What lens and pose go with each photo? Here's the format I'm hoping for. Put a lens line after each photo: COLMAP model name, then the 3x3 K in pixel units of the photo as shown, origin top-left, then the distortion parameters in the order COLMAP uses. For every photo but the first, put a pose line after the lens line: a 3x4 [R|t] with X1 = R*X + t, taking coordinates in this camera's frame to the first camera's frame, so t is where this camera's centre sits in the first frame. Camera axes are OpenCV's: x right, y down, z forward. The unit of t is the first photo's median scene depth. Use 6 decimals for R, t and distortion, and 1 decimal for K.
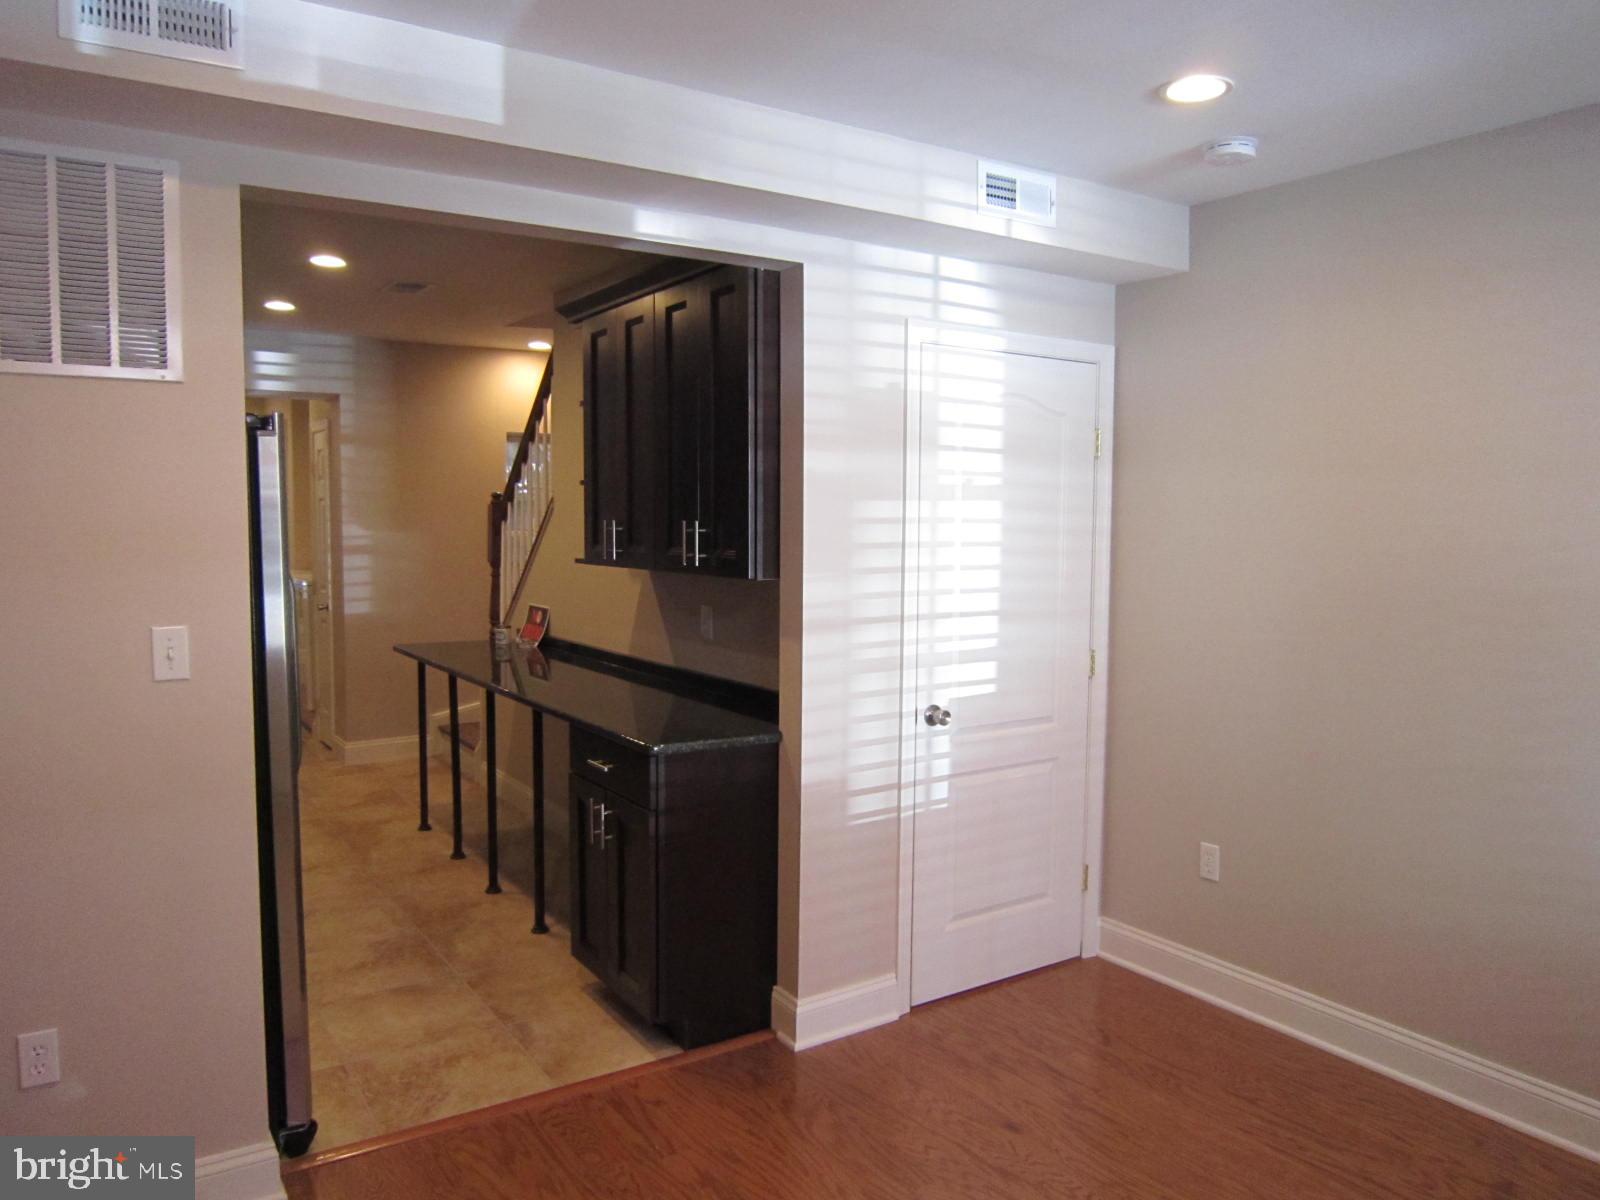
lens RADIAL K [[1135.4, 0, 784.9], [0, 1135.4, 599.8], [0, 0, 1]] dist [-0.064726, 0.027602]
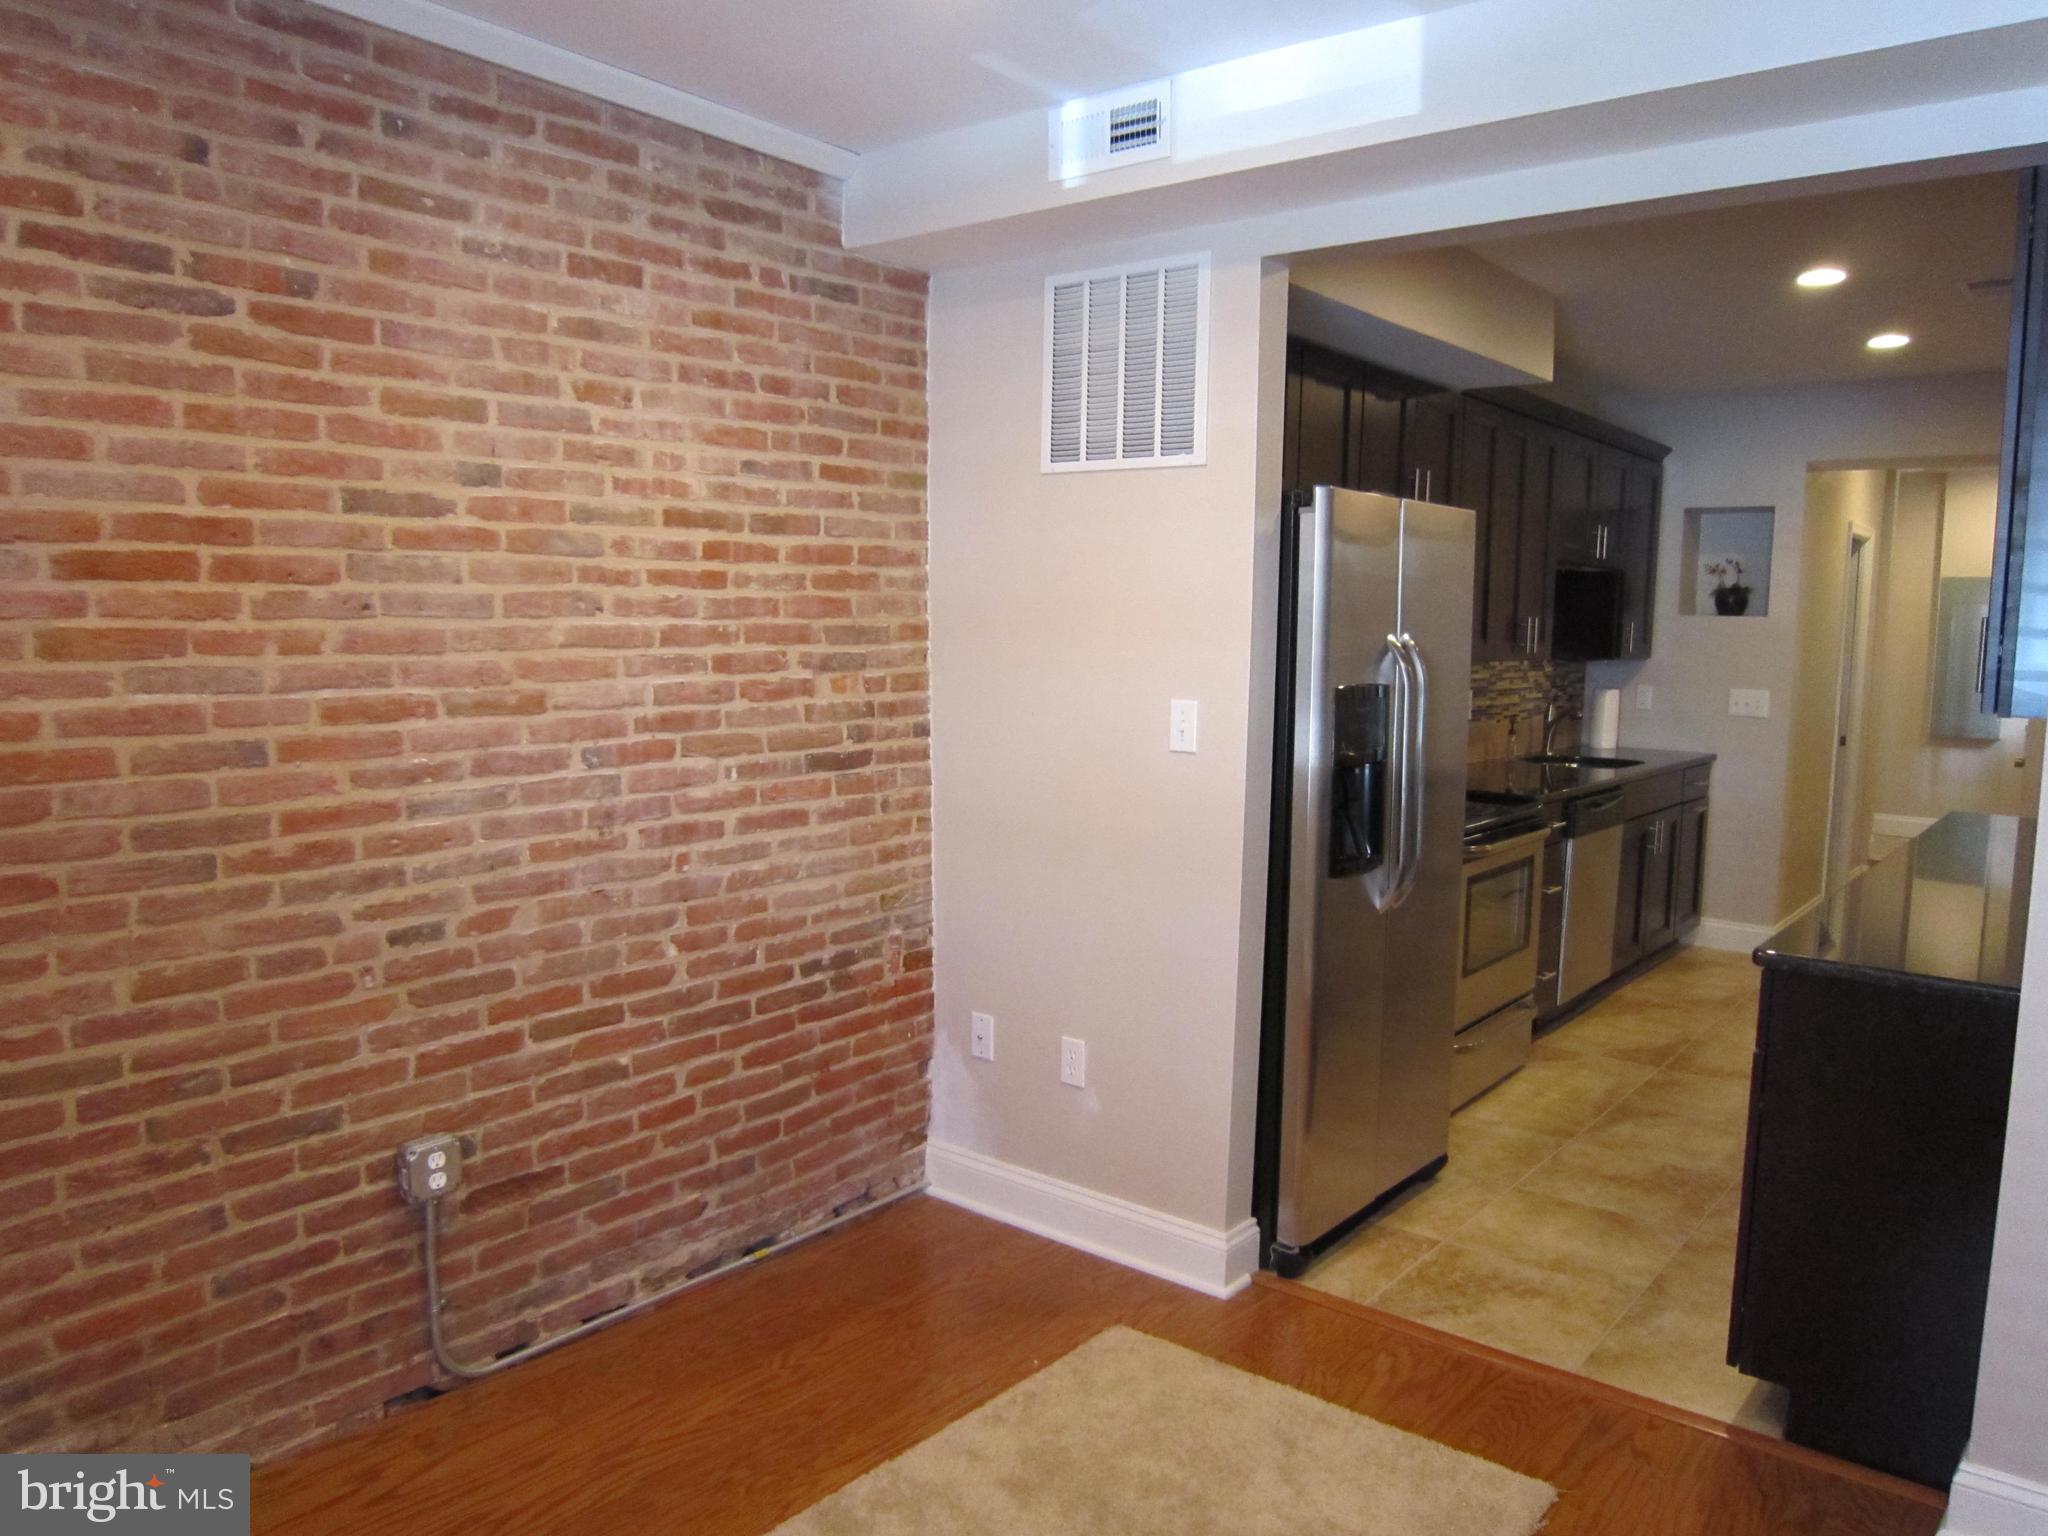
lens RADIAL K [[1453.3, 0, 1016.3], [0, 1453.3, 775.3], [0, 0, 1]] dist [-0.064726, 0.027602]
pose [[0.310071, 0.105497, -0.944842, 0.683900], [-0.088143, 0.992734, 0.081918, -0.004694], [0.946619, 0.057881, 0.317117, 0.416509]]
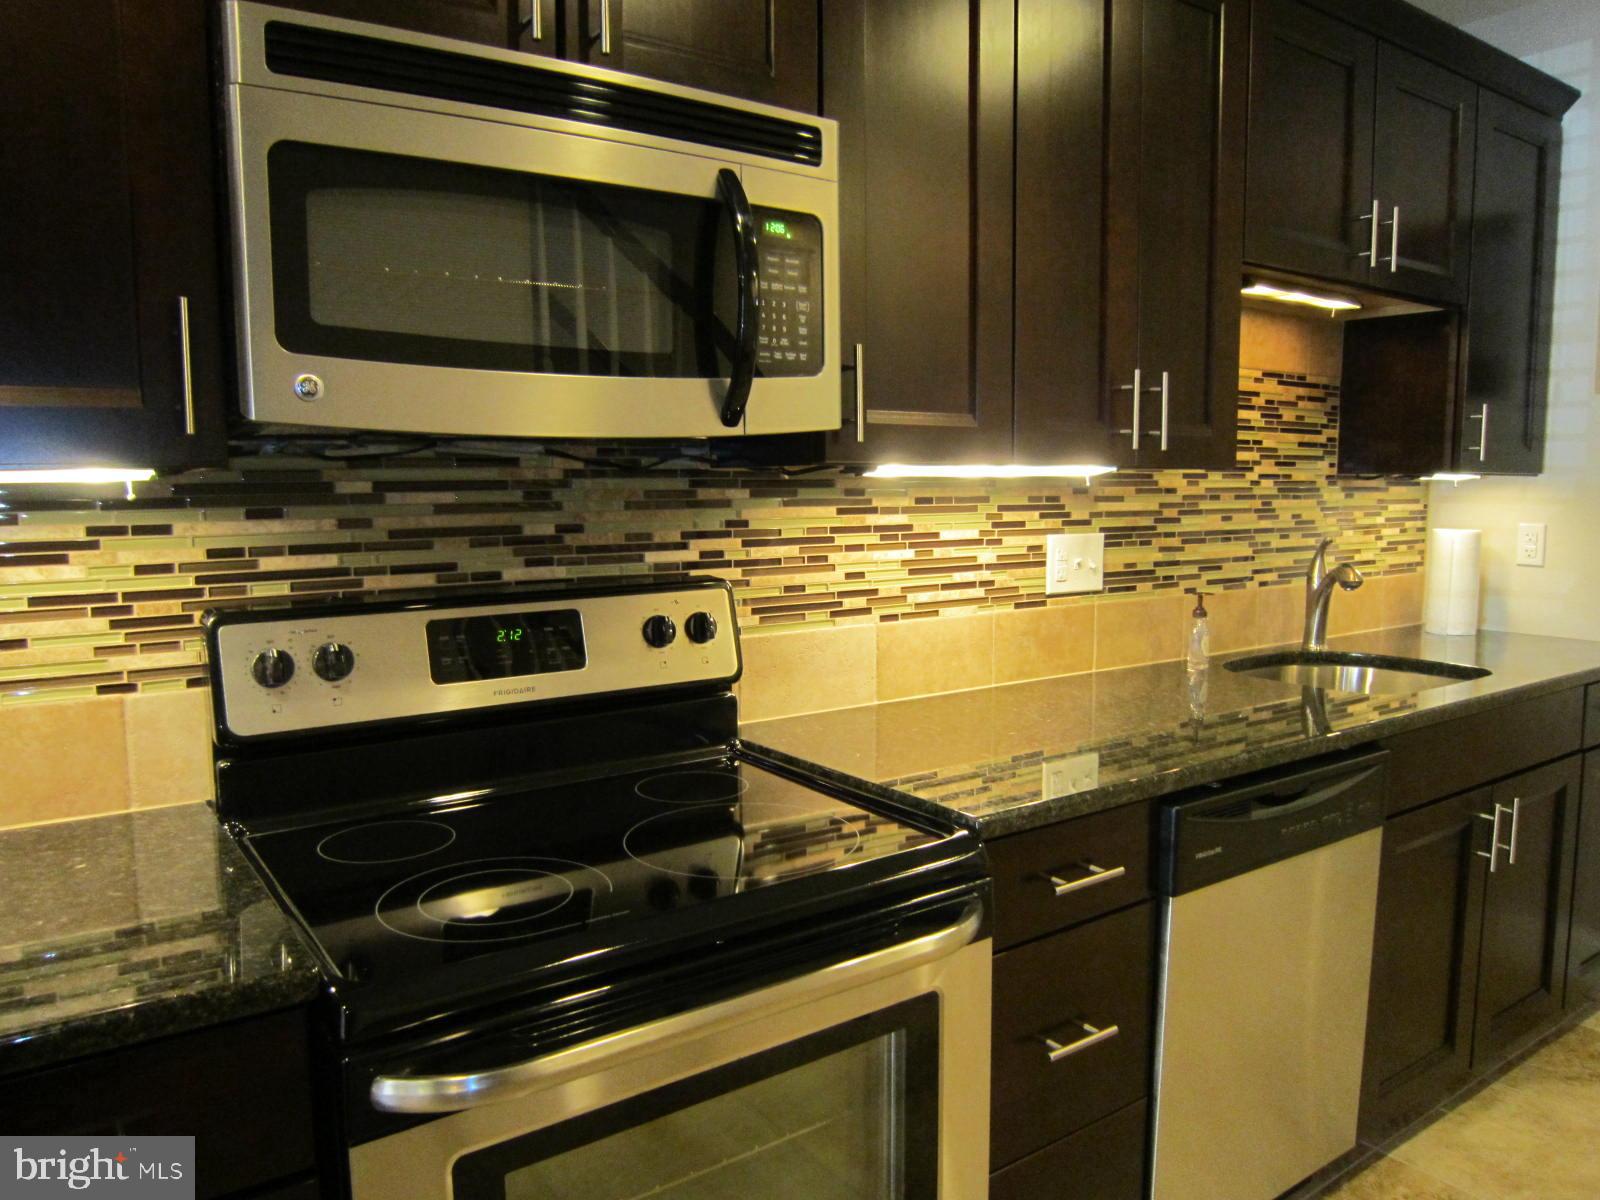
lens RADIAL K [[1135.4, 0, 807.0], [0, 1135.4, 596.1], [0, 0, 1]] dist [-0.064726, 0.027602]
pose [[0.040661, 0.101754, -0.993978, -0.455248], [-0.071353, 0.992557, 0.098689, -0.042433], [0.996622, 0.066910, 0.047618, 1.653301]]
